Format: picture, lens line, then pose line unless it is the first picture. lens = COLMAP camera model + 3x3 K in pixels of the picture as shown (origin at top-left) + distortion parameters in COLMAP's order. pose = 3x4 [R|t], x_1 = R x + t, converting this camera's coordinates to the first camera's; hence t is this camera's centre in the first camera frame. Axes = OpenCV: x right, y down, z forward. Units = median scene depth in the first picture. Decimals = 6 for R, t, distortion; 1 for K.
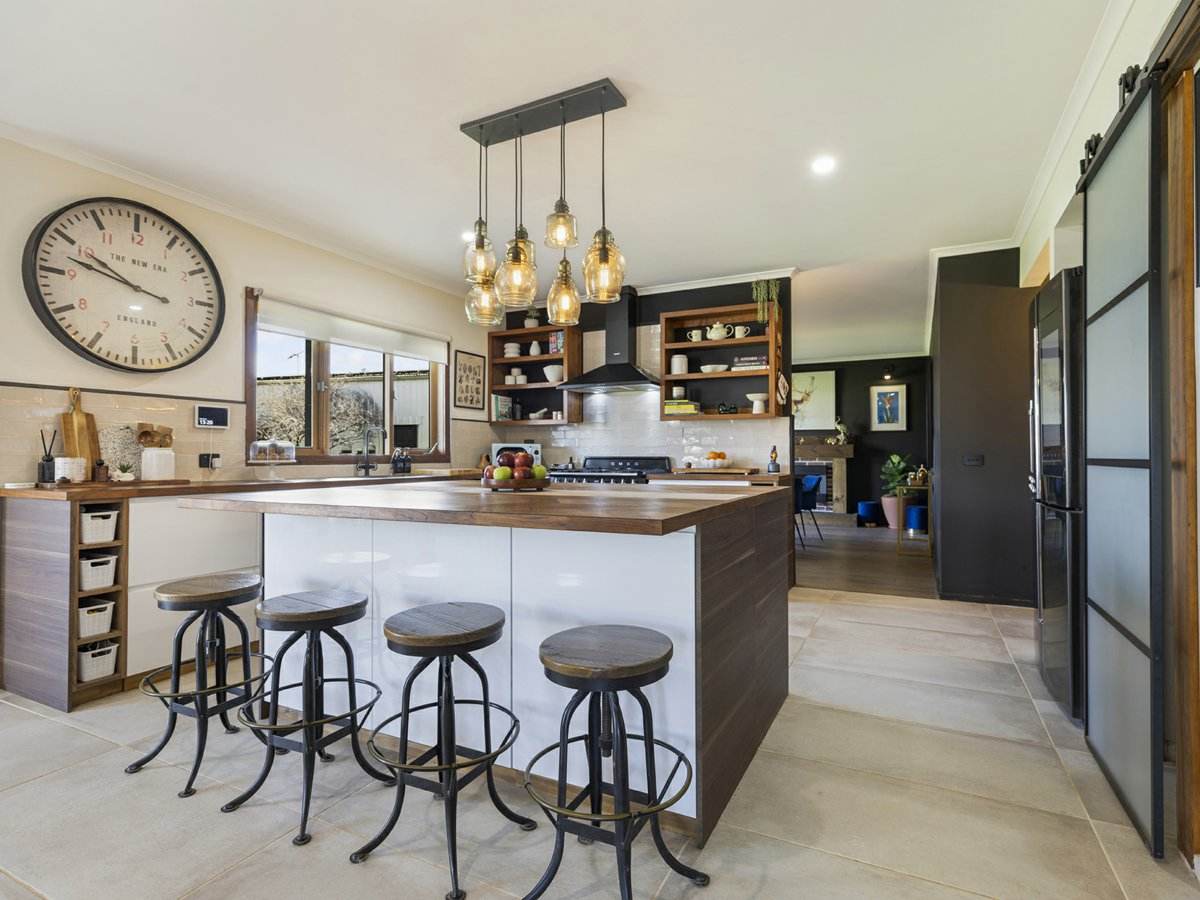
lens RADIAL K [[630.8, 0, 600.8], [0, 630.8, 452.7], [0, 0, 1]] dist [0.007580, -0.001698]
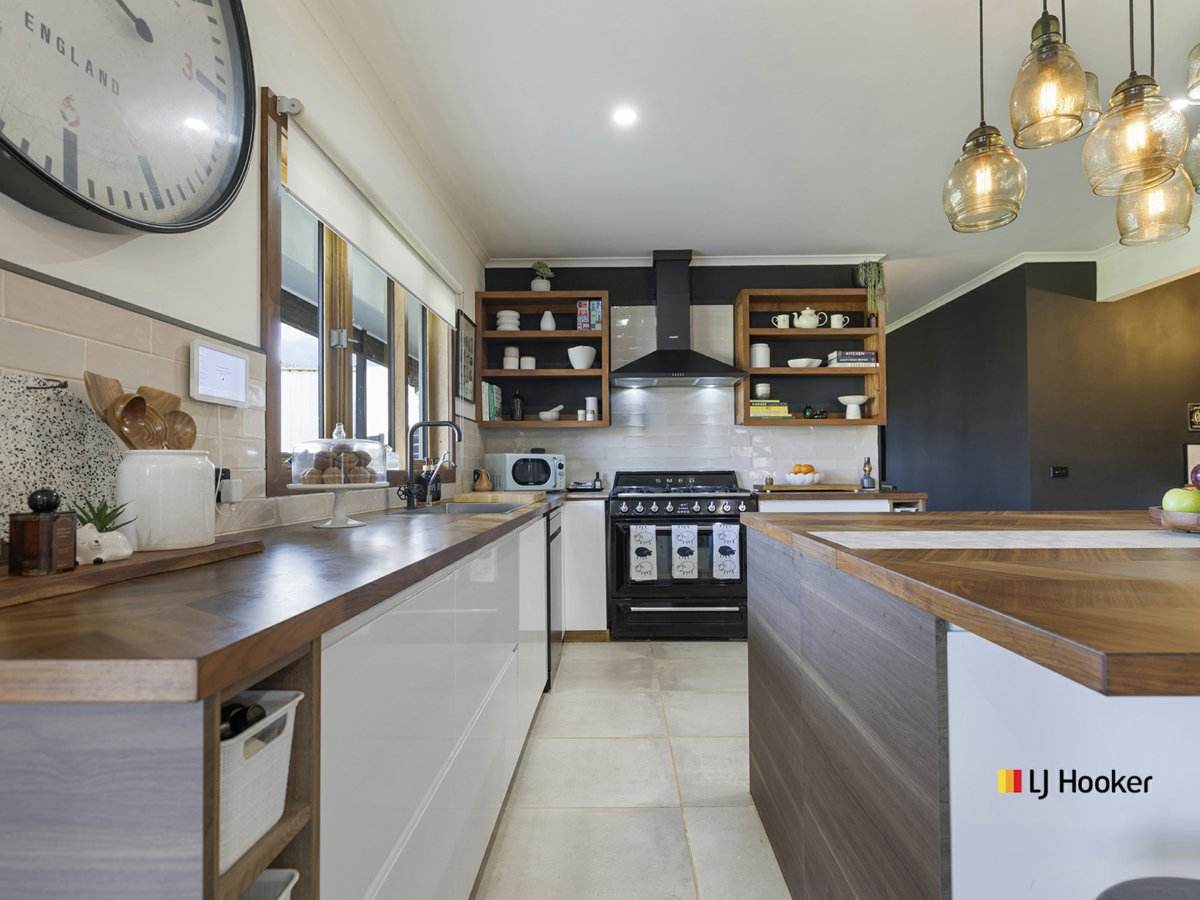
lens RADIAL K [[630.8, 0, 625.4], [0, 630.8, 452.1], [0, 0, 1]] dist [0.007580, -0.001698]
pose [[0.895566, 0.007637, 0.444863, -0.392916], [0.003683, 0.999691, -0.024576, 0.001599], [-0.444914, 0.023647, 0.895261, 0.369850]]
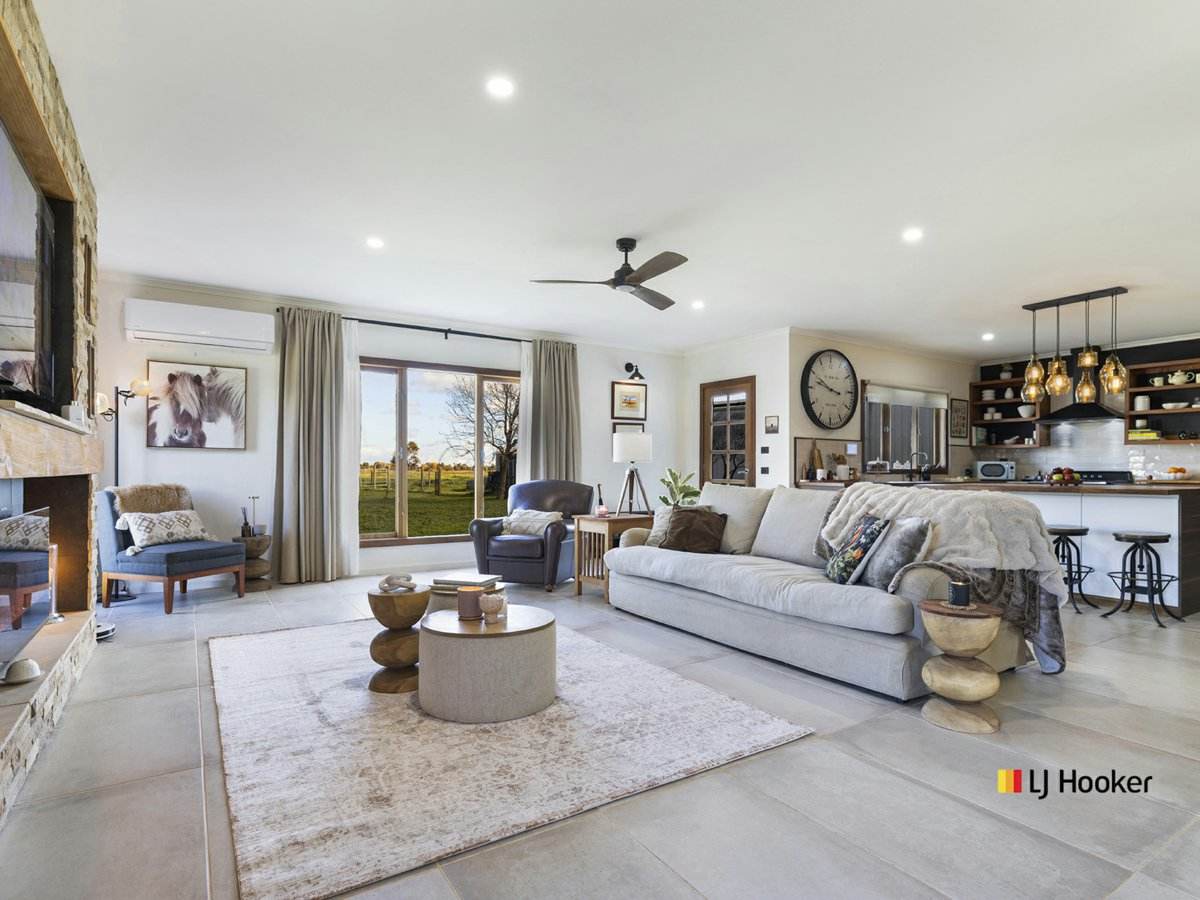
lens RADIAL K [[663.0, 0, 621.6], [0, 663.0, 470.4], [0, 0, 1]] dist [0.007509, -0.000538]
pose [[0.881342, 0.003885, -0.472463, -0.188517], [-0.002585, 0.999991, 0.003400, 0.003121], [0.472472, -0.001775, 0.881344, -0.808401]]
